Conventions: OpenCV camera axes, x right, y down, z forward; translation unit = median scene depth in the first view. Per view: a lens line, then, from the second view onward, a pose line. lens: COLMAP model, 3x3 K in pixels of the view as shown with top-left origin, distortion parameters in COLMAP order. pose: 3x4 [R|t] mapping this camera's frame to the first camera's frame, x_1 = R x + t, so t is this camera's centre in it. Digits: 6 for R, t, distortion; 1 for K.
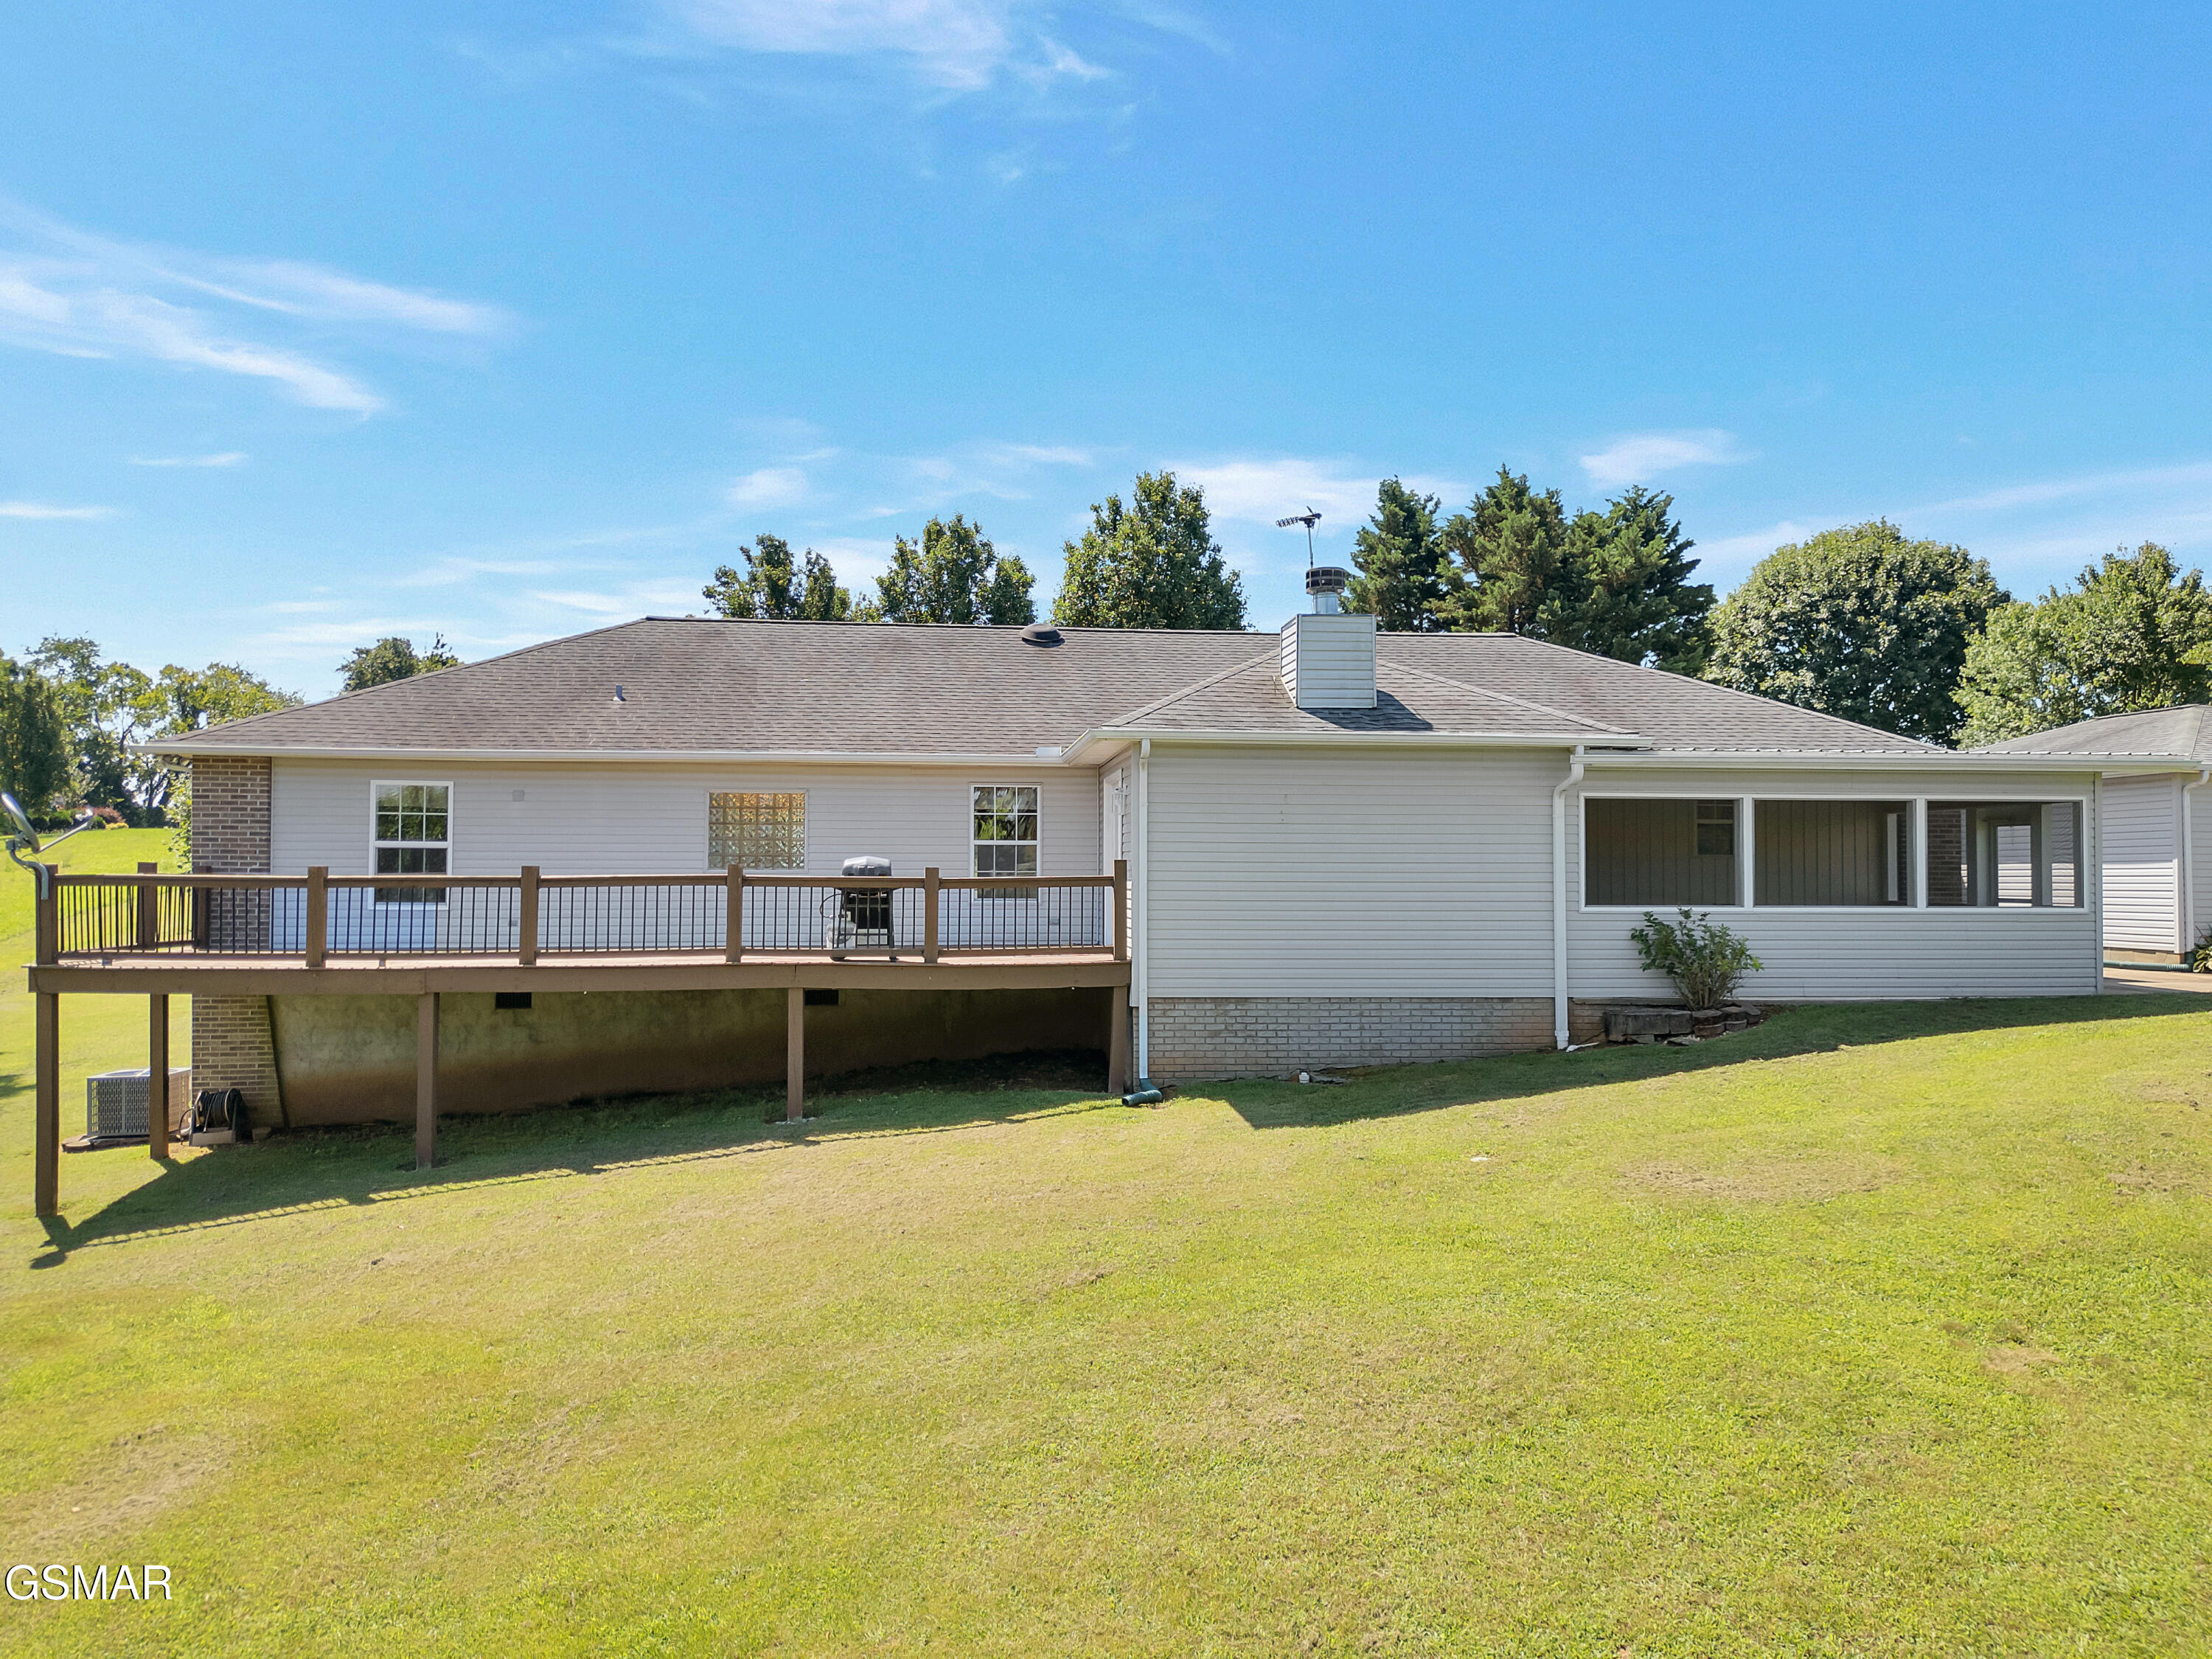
lens RADIAL K [[1558.8, 0, 1107.1], [0, 1558.8, 844.1], [0, 0, 1]] dist [0.054561, -0.005203]
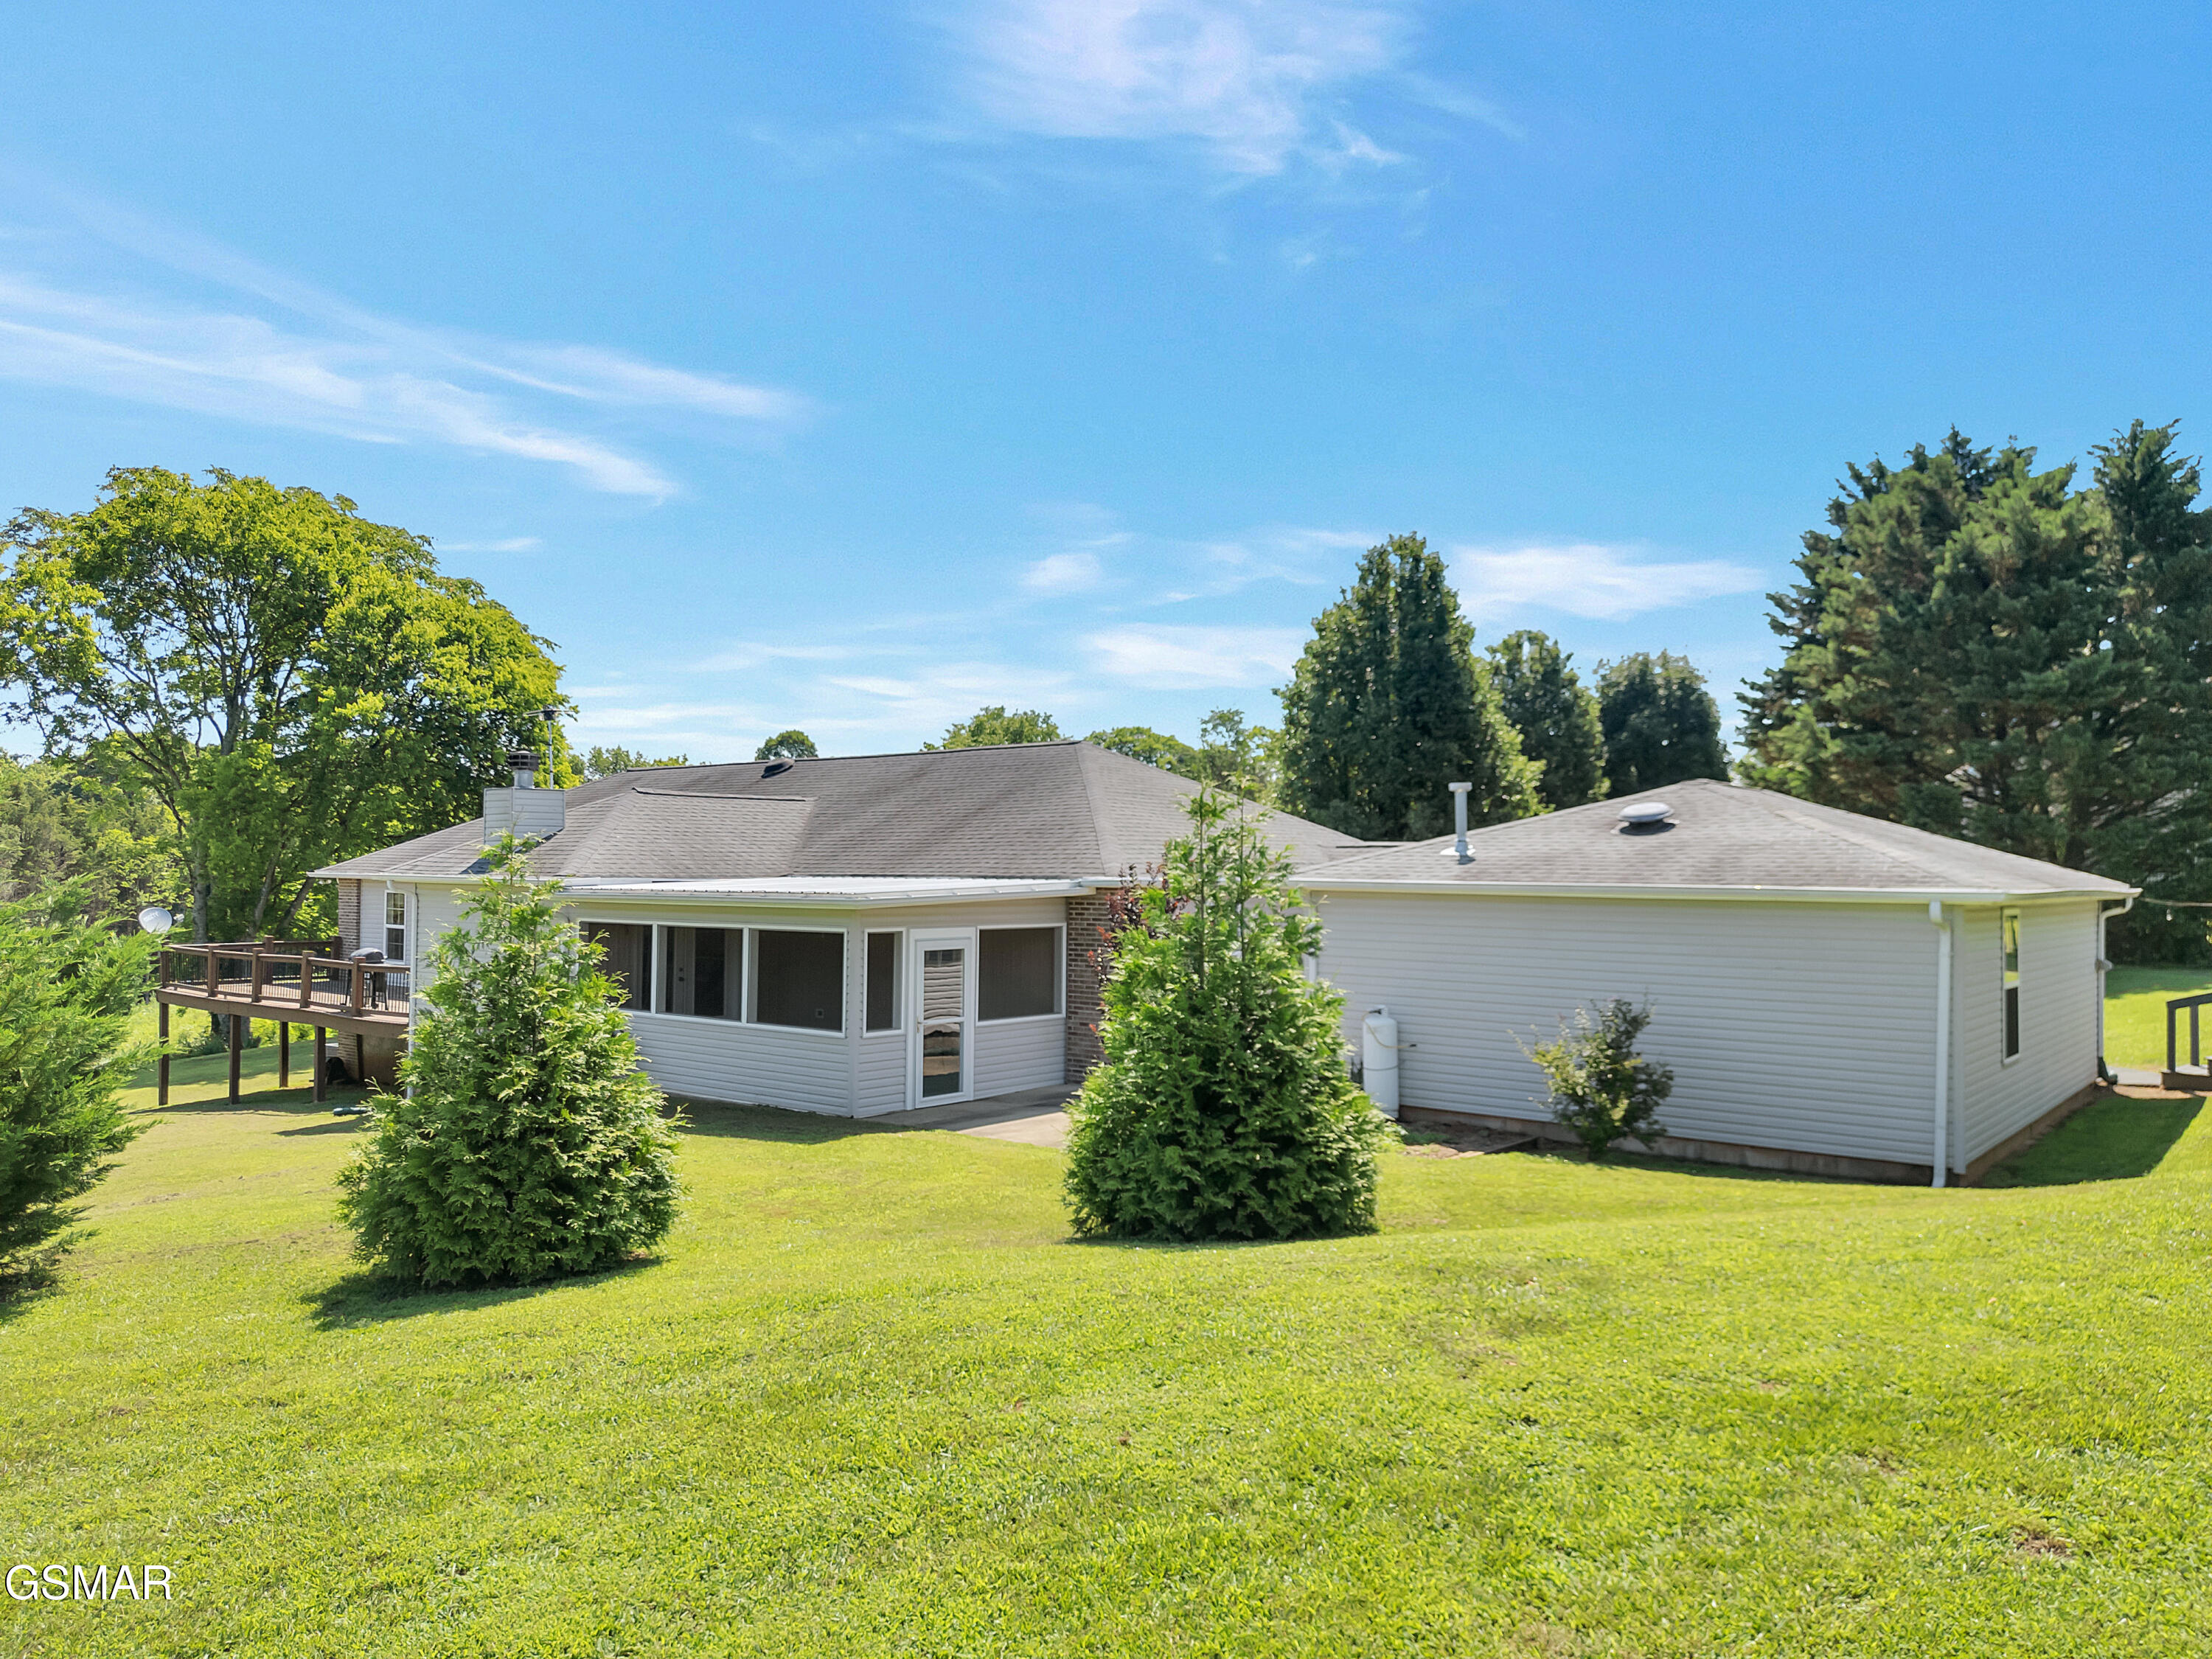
lens RADIAL K [[1558.8, 0, 1108.1], [0, 1558.8, 833.4], [0, 0, 1]] dist [0.054561, -0.005203]
pose [[0.686242, -0.017355, -0.727166, 1.509943], [0.009124, 0.999842, -0.015253, -0.076160], [0.727316, 0.003832, 0.686292, 0.410453]]
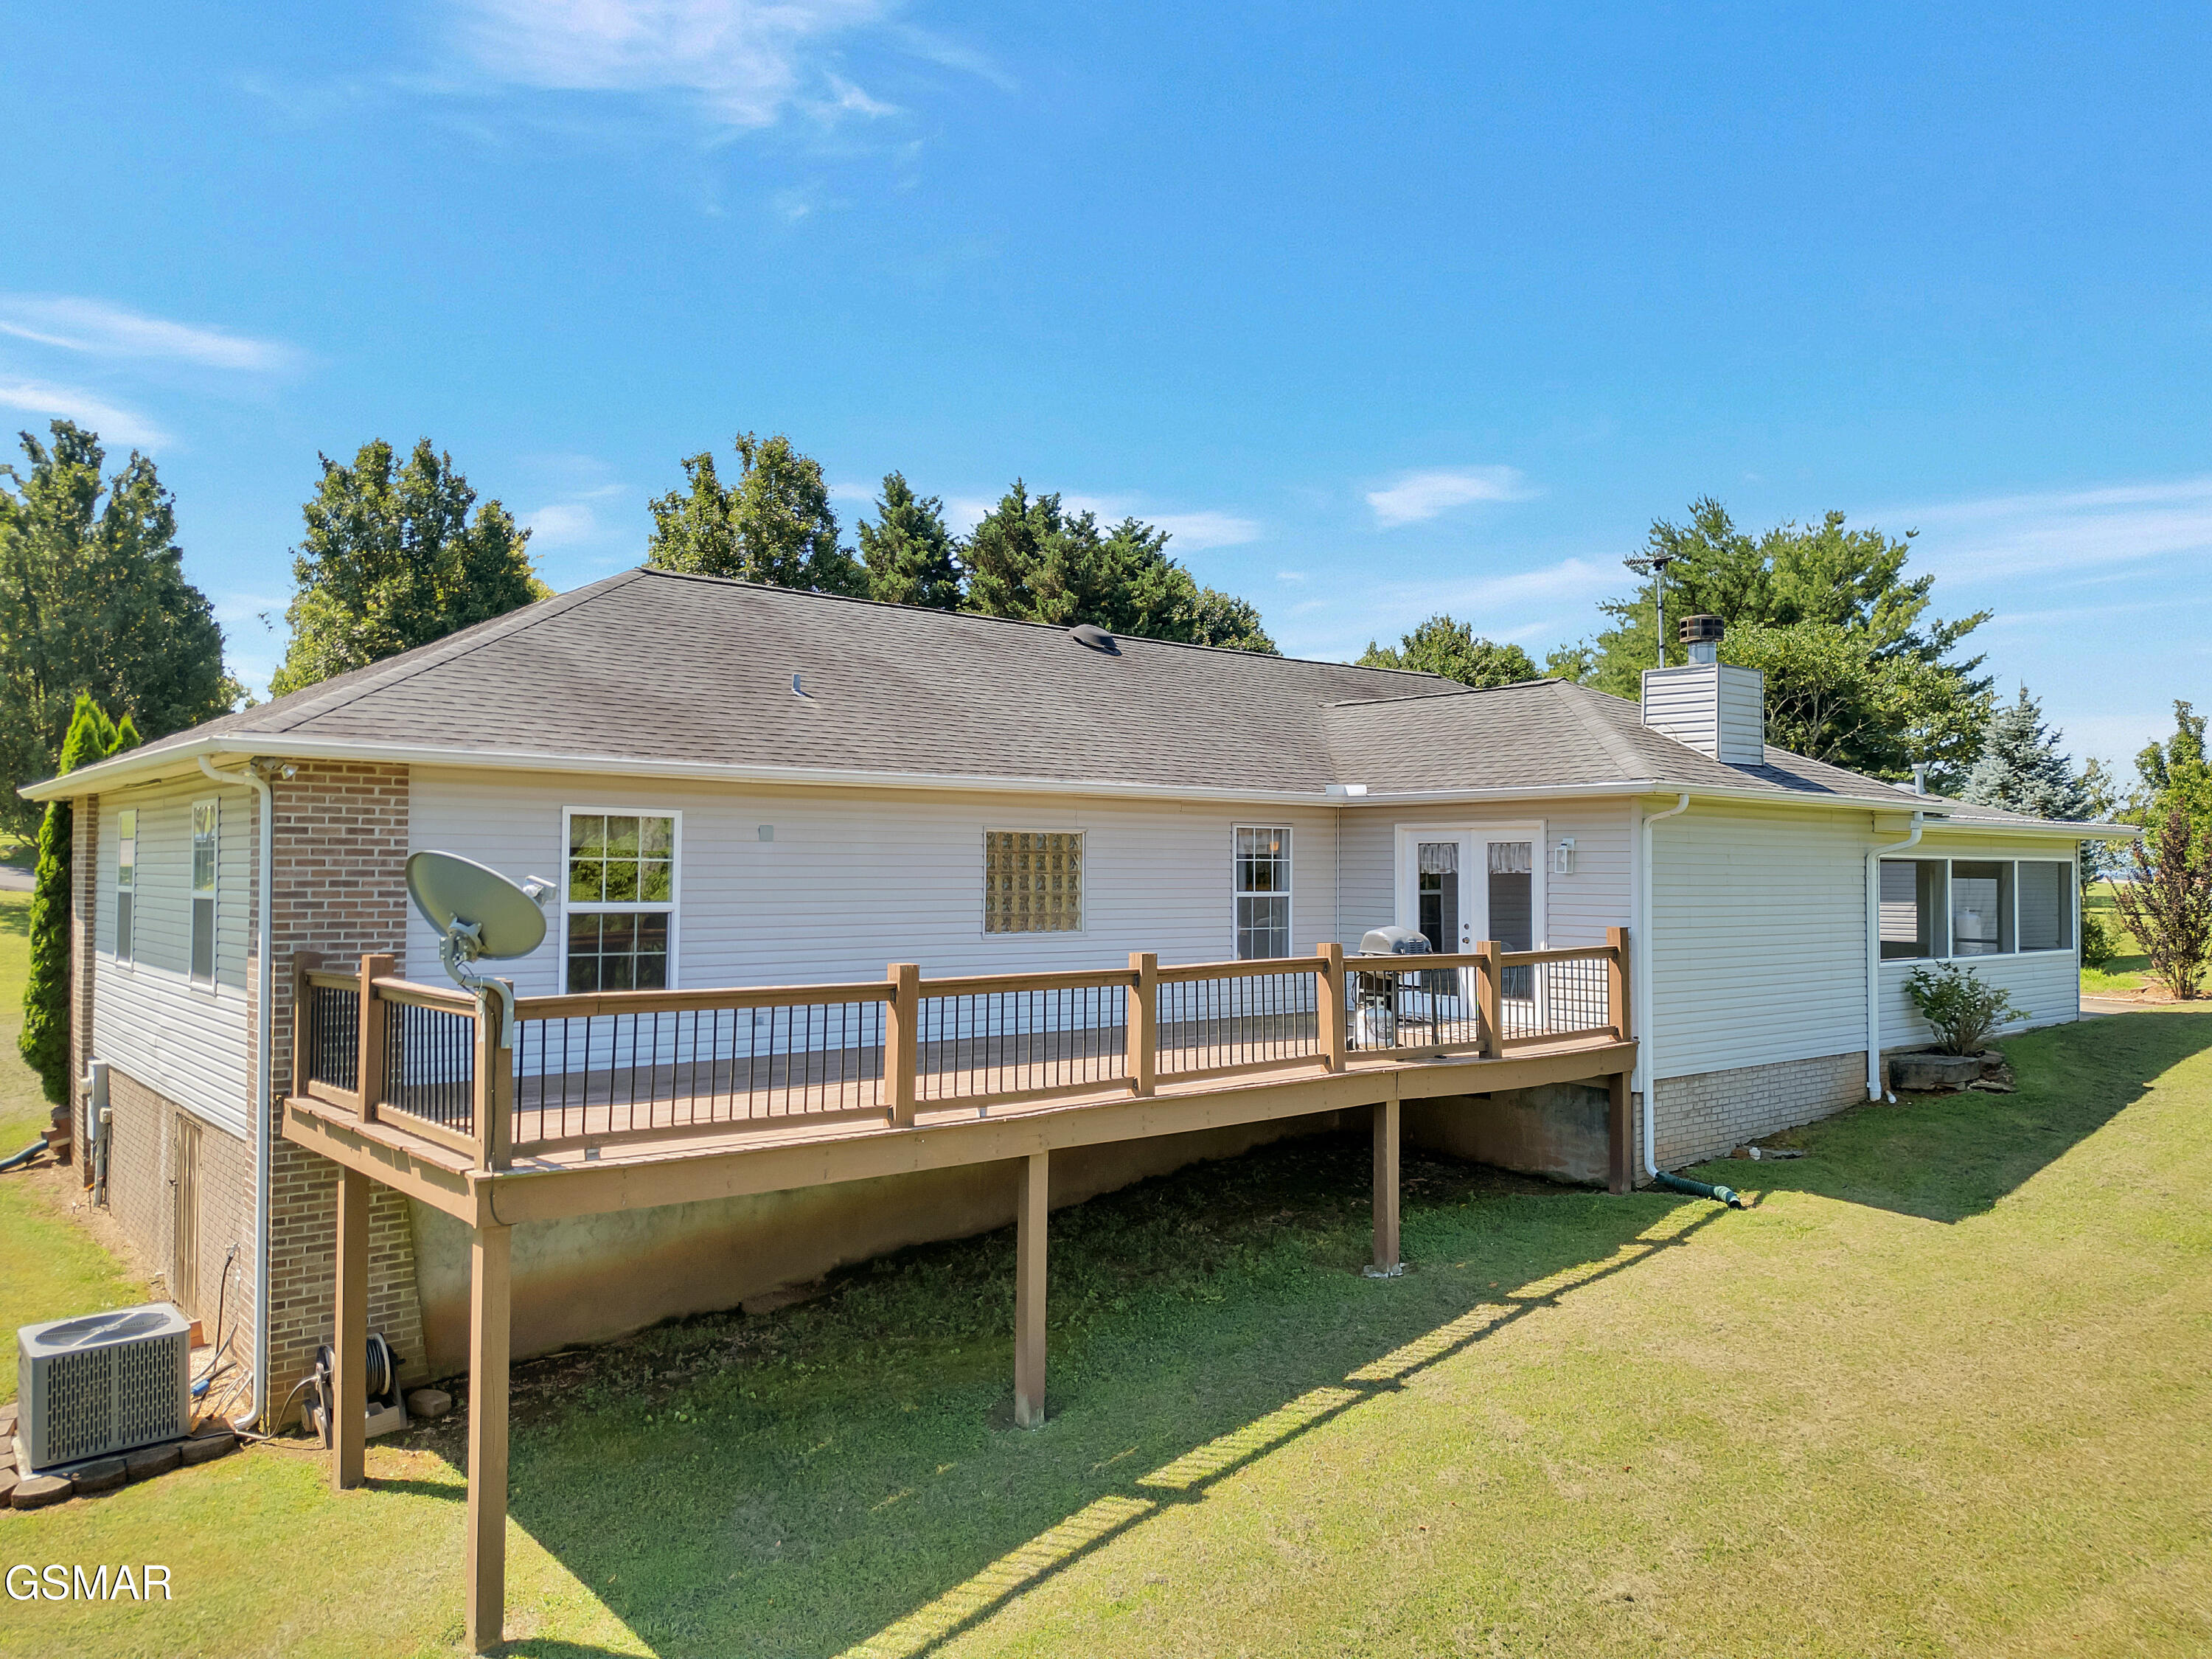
lens RADIAL K [[1558.8, 0, 1105.5], [0, 1558.8, 825.4], [0, 0, 1]] dist [0.054561, -0.005203]
pose [[0.837105, 0.017776, 0.546754, -0.686319], [-0.014112, 0.999841, -0.010902, -0.031747], [-0.546861, 0.001411, 0.837222, 0.388730]]
